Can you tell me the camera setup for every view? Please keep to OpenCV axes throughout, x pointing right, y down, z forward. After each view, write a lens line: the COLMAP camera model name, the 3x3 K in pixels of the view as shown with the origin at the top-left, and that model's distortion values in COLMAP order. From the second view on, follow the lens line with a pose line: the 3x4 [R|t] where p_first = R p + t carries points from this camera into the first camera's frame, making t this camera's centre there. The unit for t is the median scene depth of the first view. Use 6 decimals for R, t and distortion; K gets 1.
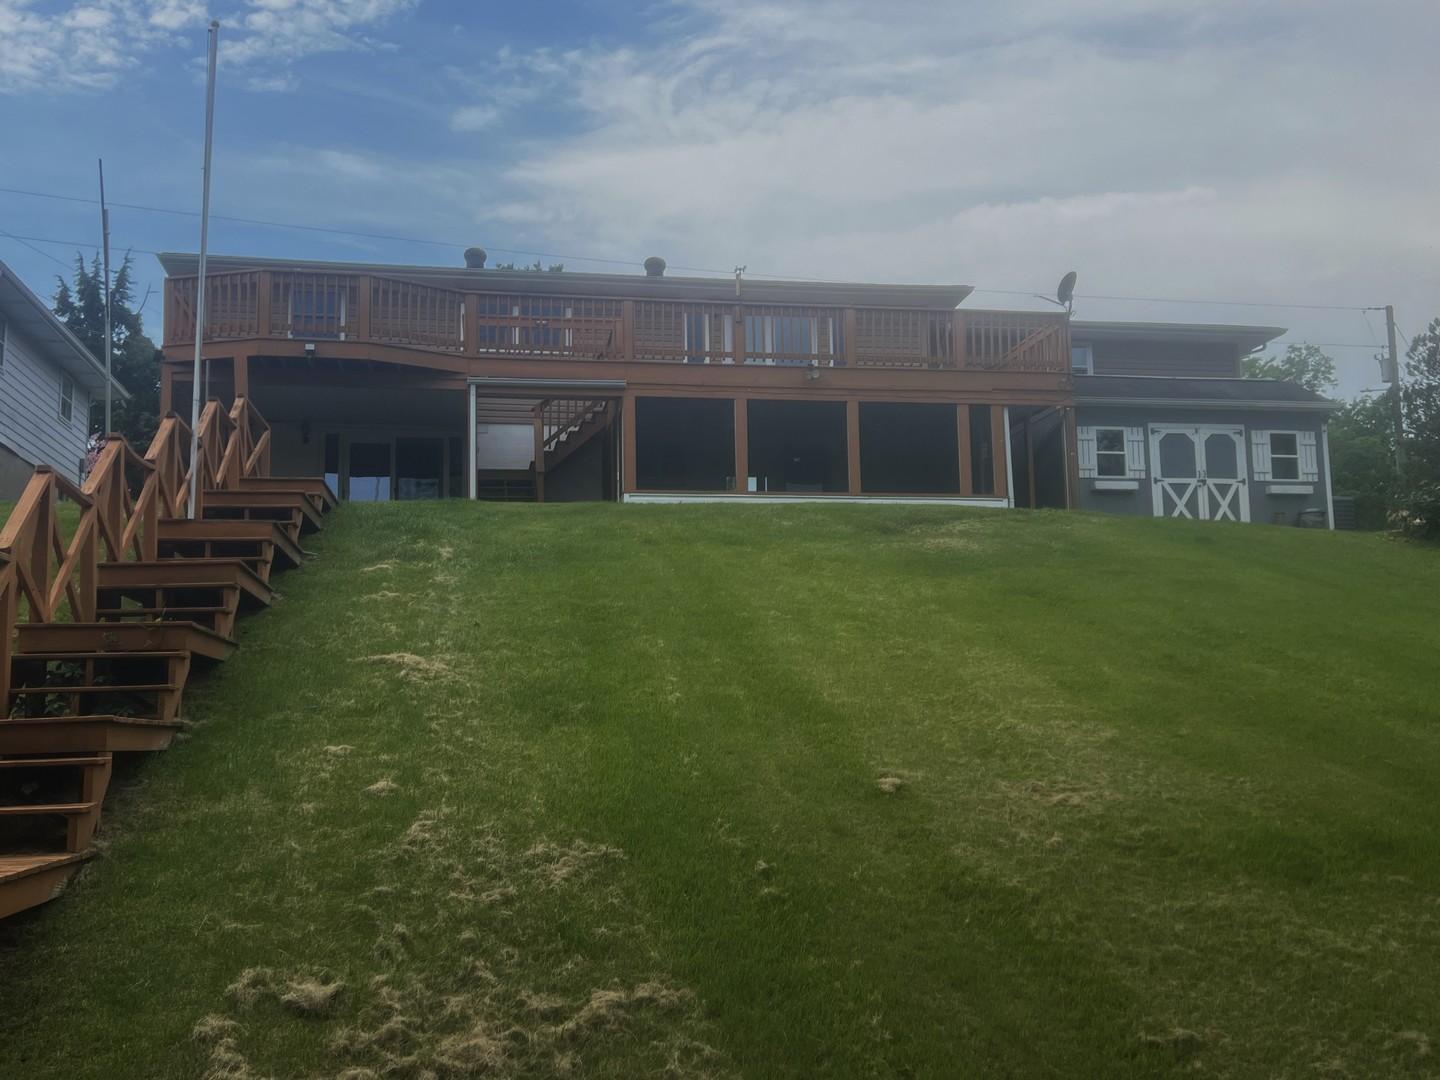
lens RADIAL K [[1436.9, 0, 720.0], [0, 1436.9, 540.0], [0, 0, 1]] dist [0.000069, -0.000059]
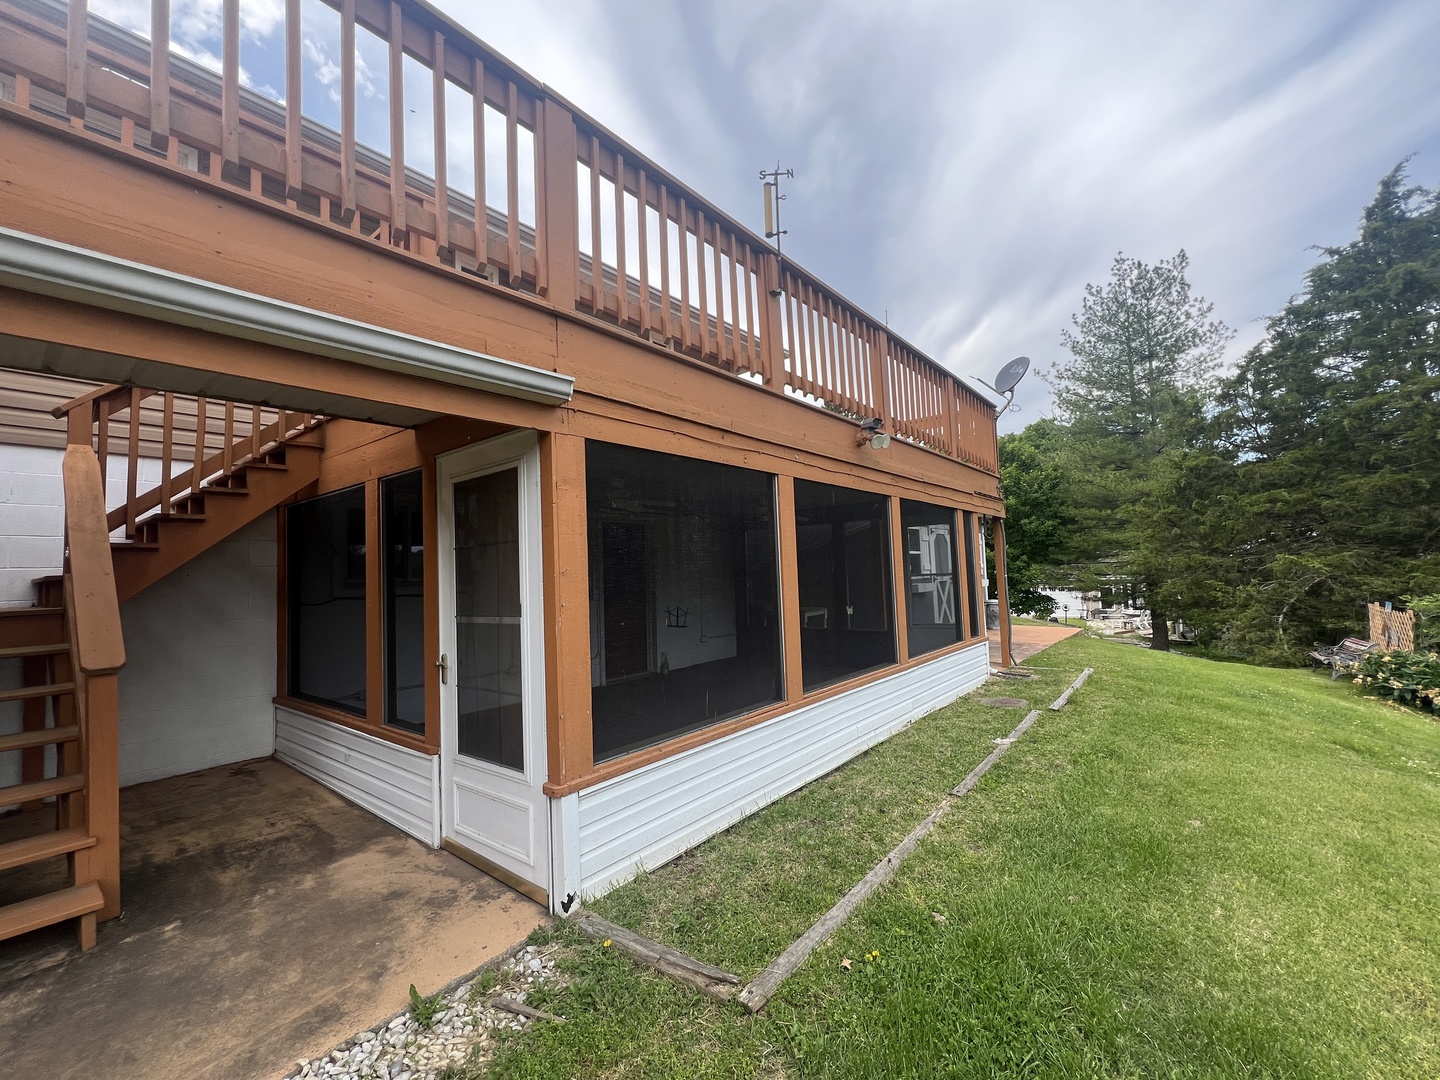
lens RADIAL K [[575.9, 0, 720.0], [0, 575.9, 540.0], [0, 0, 1]] dist [0.001107, 0.000172]
pose [[0.778244, 0.025487, 0.627445, -0.094001], [-0.072902, 0.996087, 0.049962, -0.078229], [-0.623716, -0.084625, 0.777057, 0.794528]]
